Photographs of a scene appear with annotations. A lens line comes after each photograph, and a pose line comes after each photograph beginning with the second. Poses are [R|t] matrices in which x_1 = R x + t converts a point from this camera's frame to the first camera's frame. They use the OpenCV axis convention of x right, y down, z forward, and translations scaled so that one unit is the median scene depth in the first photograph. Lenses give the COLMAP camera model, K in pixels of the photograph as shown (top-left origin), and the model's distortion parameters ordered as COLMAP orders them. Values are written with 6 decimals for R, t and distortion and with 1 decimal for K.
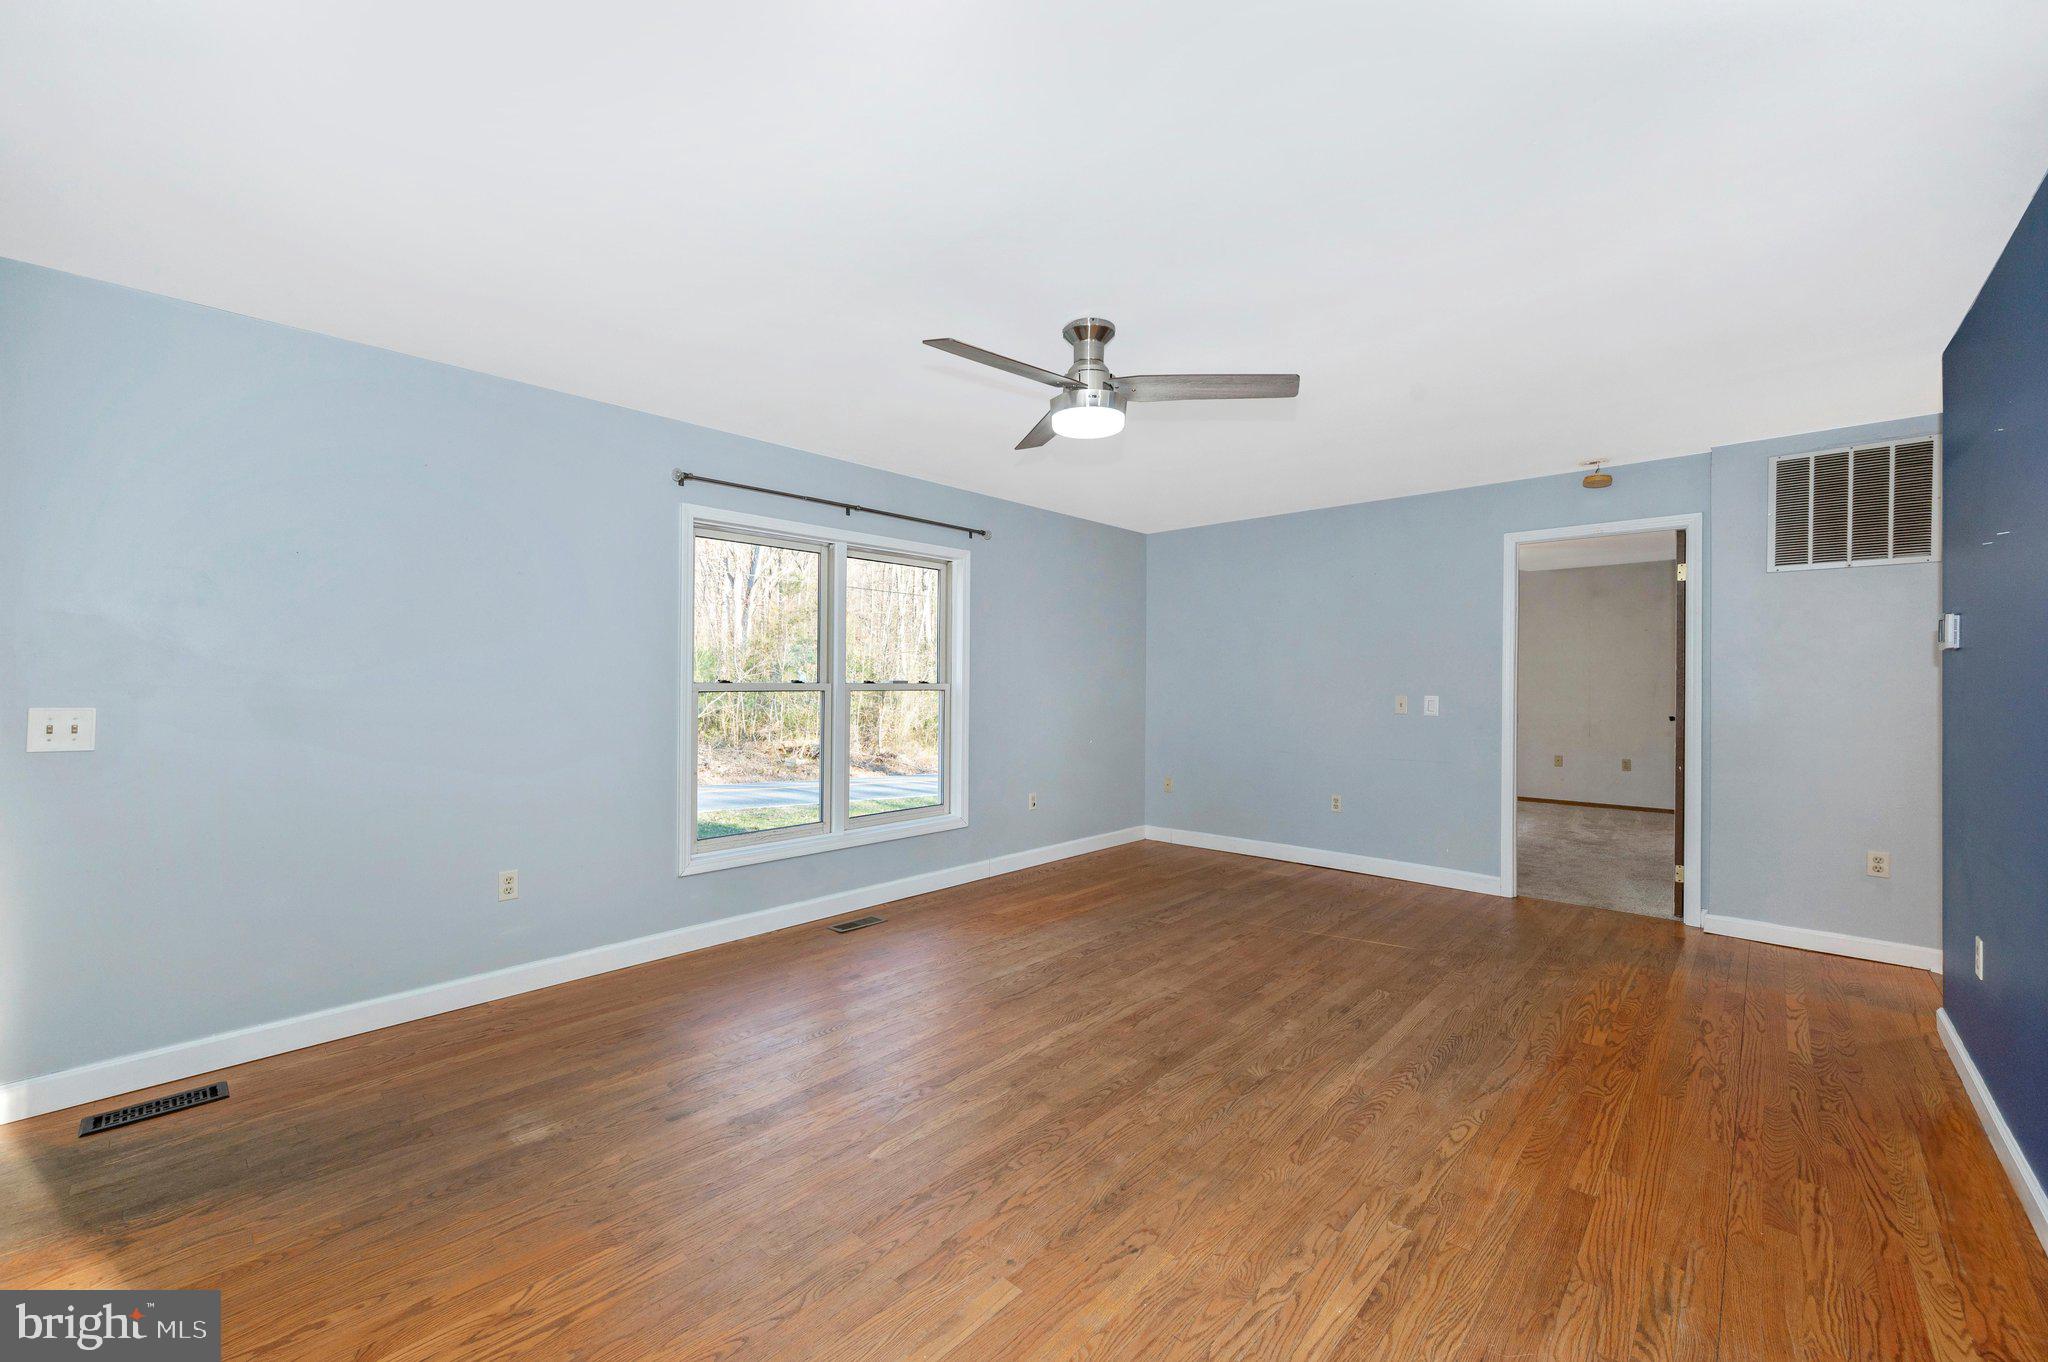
lens RADIAL K [[792.4, 0, 1030.6], [0, 792.4, 684.5], [0, 0, 1]] dist [0.000355, 0.000149]
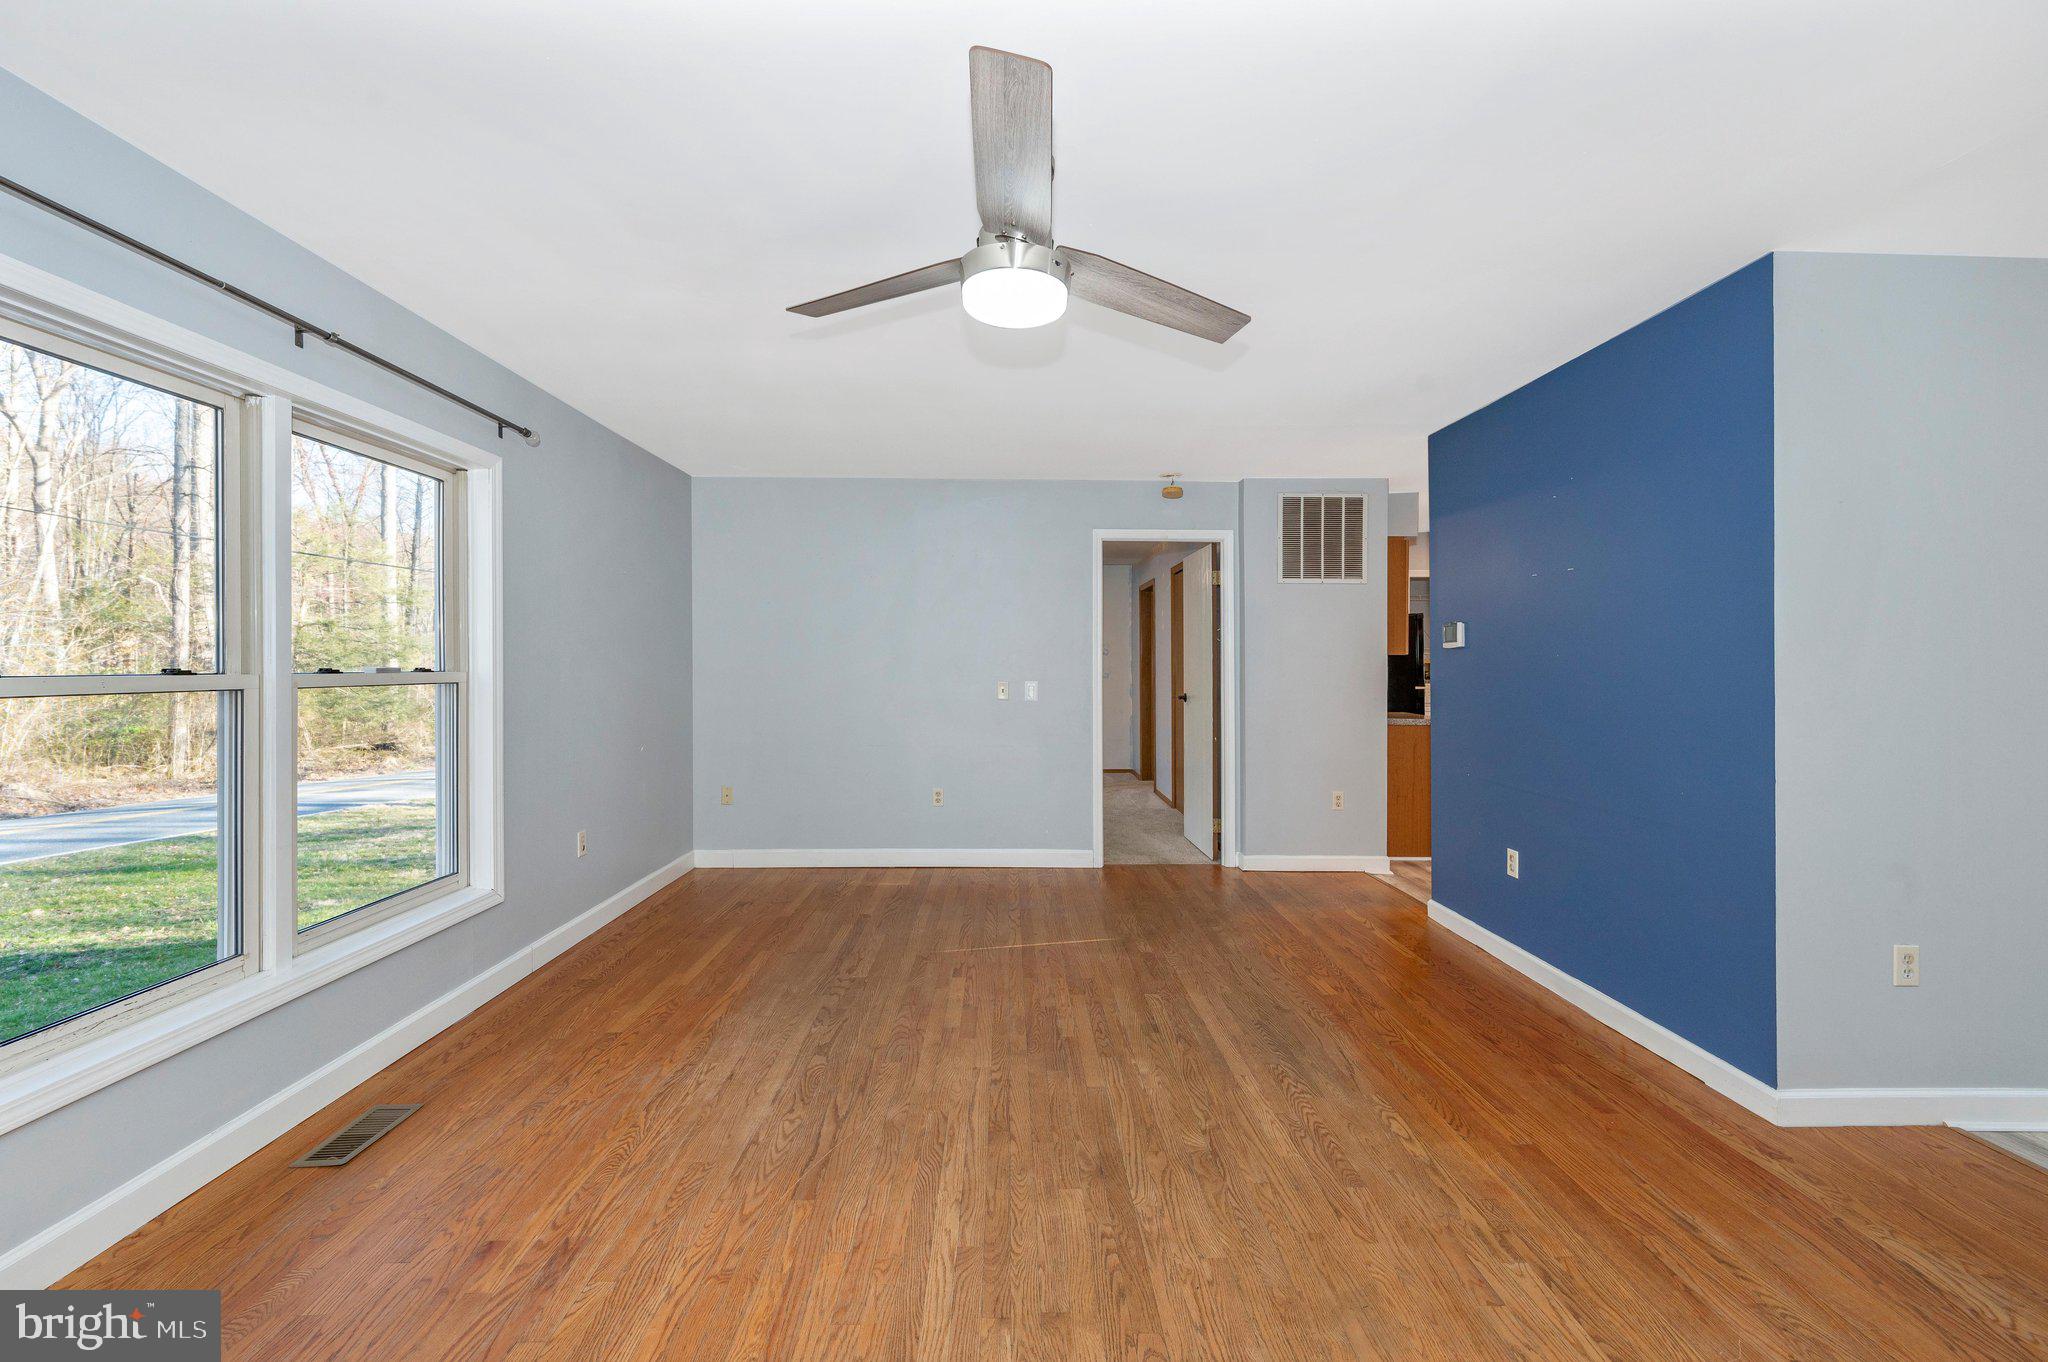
lens RADIAL K [[815.5, 0, 1019.6], [0, 815.5, 669.6], [0, 0, 1]] dist [0.001610, 0.000016]
pose [[0.727669, -0.002797, 0.685922, -0.296578], [-0.001356, 0.999984, 0.005516, -0.008149], [-0.685927, -0.004944, 0.727654, 0.342863]]
